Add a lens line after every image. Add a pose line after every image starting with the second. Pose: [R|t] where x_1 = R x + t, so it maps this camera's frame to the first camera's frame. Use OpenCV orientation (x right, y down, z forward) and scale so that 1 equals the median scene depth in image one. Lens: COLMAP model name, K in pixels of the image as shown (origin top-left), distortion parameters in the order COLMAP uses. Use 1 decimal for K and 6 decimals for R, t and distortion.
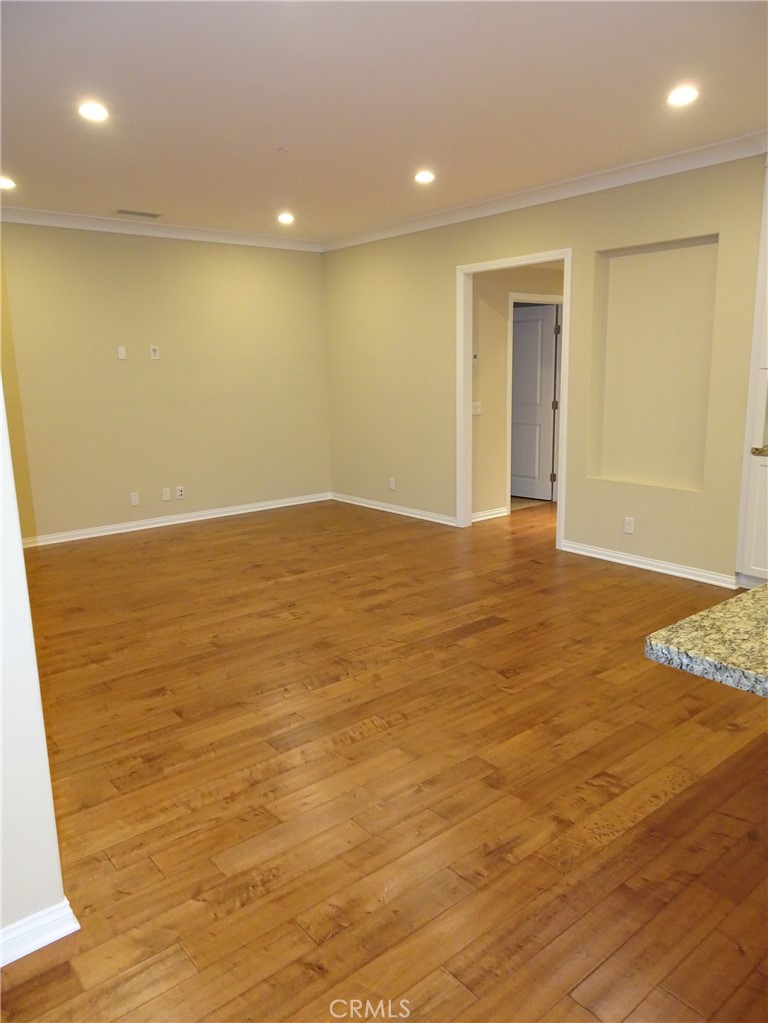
lens RADIAL K [[734.5, 0, 383.9], [0, 734.5, 505.0], [0, 0, 1]] dist [0.018533, 0.005626]
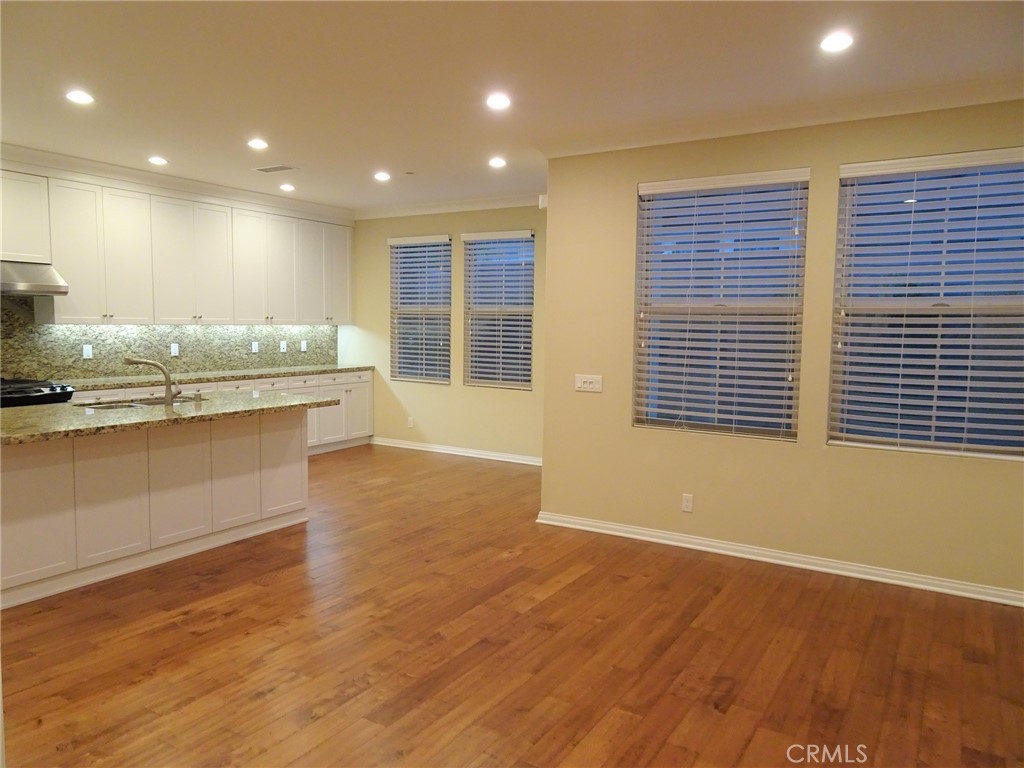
lens RADIAL K [[735.3, 0, 518.1], [0, 735.3, 387.3], [0, 0, 1]] dist [0.018533, 0.005626]
pose [[-0.946970, 0.035840, -0.319316, 0.224447], [-0.055064, 0.960958, 0.271159, -0.284988], [0.316568, 0.274362, -0.908025, 1.472812]]
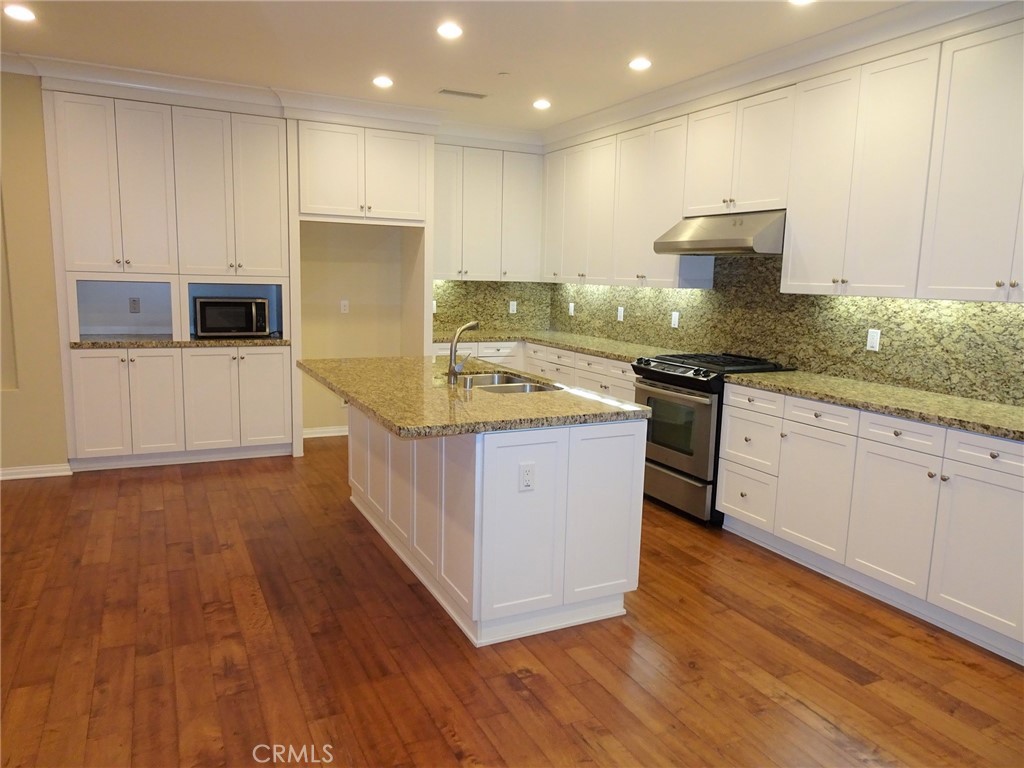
lens RADIAL K [[736.7, 0, 515.0], [0, 736.7, 386.2], [0, 0, 1]] dist [0.027694, -0.005571]
pose [[0.230875, -0.120934, 0.965439, -0.427692], [0.152931, 0.984423, 0.086740, -0.008445], [-0.960890, 0.127619, 0.245773, 0.102599]]
